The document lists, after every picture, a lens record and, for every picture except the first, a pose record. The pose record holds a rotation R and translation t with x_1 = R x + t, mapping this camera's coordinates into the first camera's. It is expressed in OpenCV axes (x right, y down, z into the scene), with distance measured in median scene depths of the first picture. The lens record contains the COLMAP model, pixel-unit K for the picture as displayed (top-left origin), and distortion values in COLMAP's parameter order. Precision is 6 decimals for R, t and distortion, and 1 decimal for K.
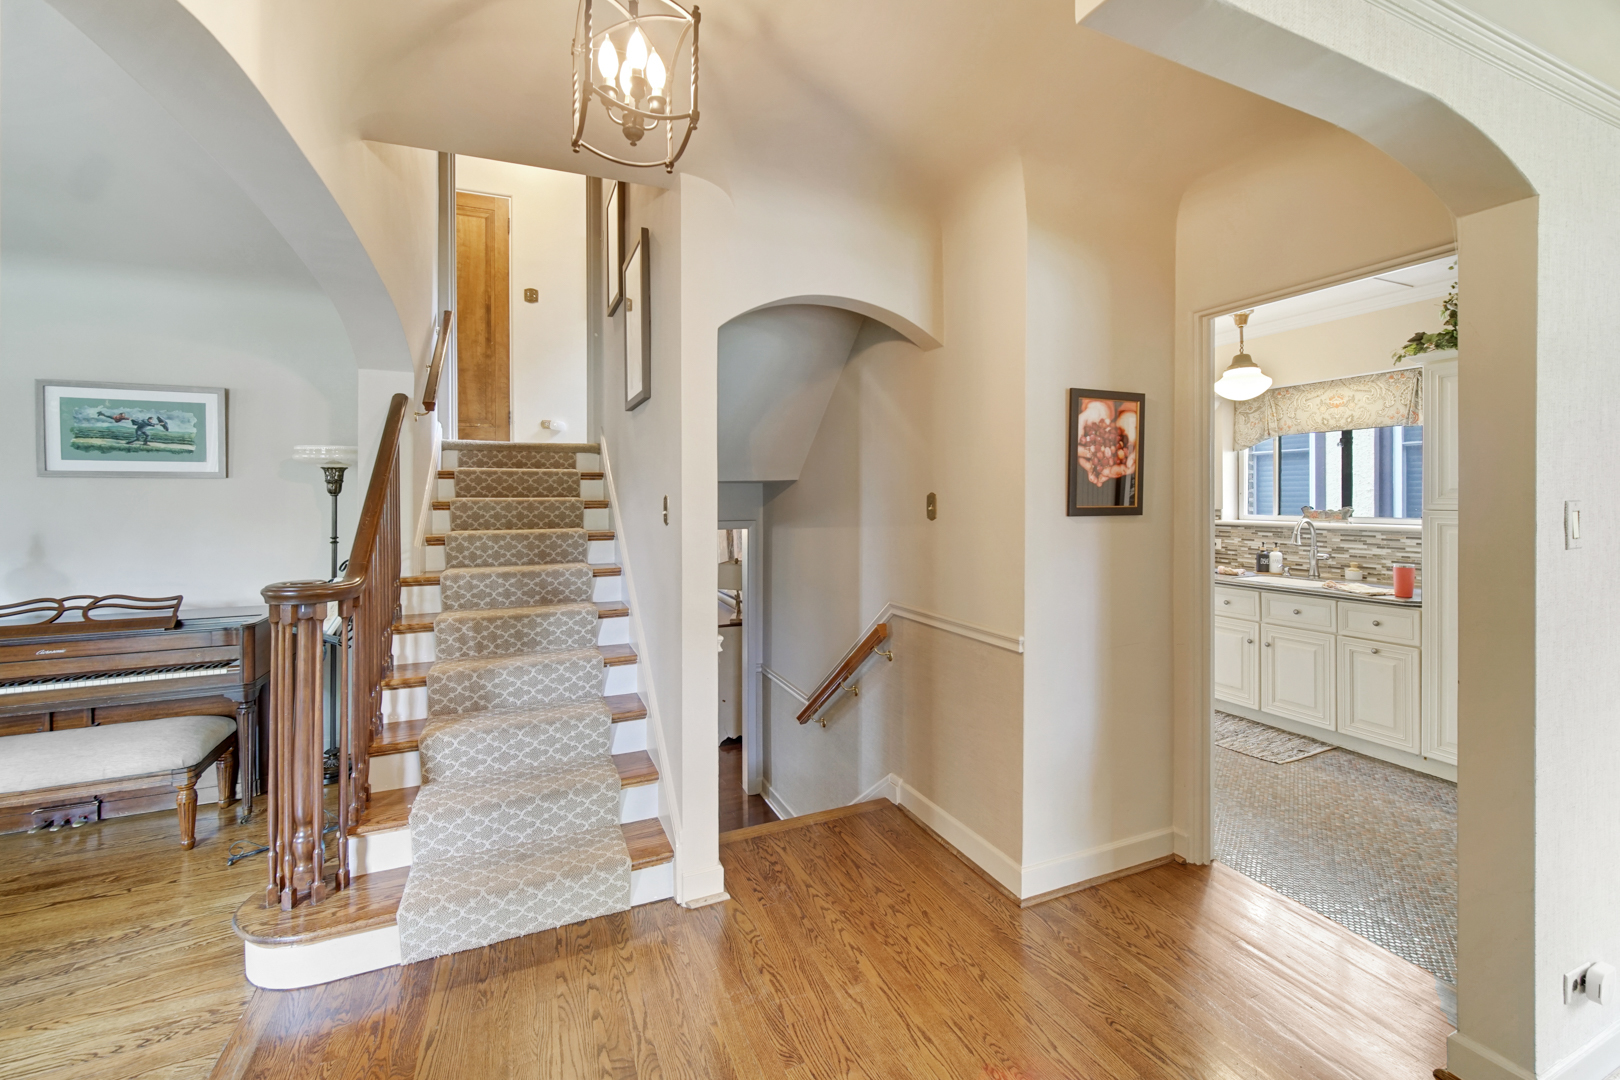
lens RADIAL K [[657.0, 0, 805.0], [0, 657.0, 492.0], [0, 0, 1]] dist [-0.002161, -0.000086]
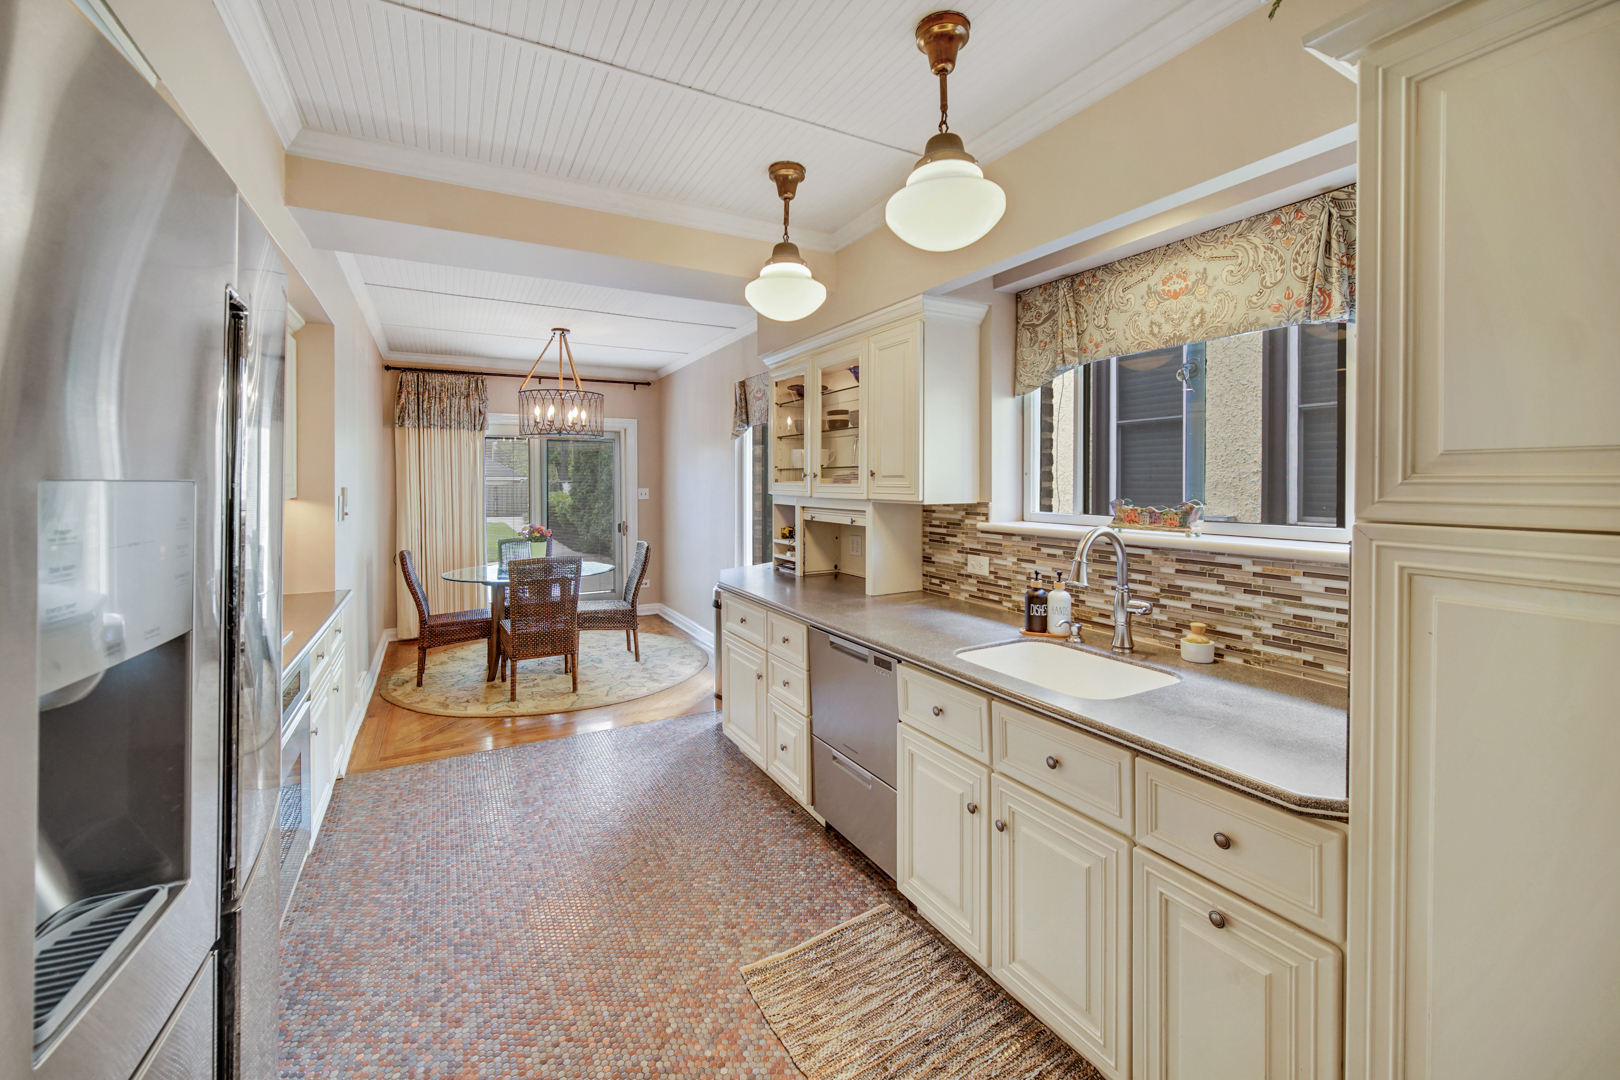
lens RADIAL K [[656.5, 0, 812.6], [0, 656.5, 480.6], [0, 0, 1]] dist [-0.002123, -0.000167]
pose [[0.994955, 0.002870, 0.100285, 0.506849], [-0.003460, 0.999978, 0.005714, 0.006399], [-0.100267, -0.006033, 0.994942, 0.554247]]
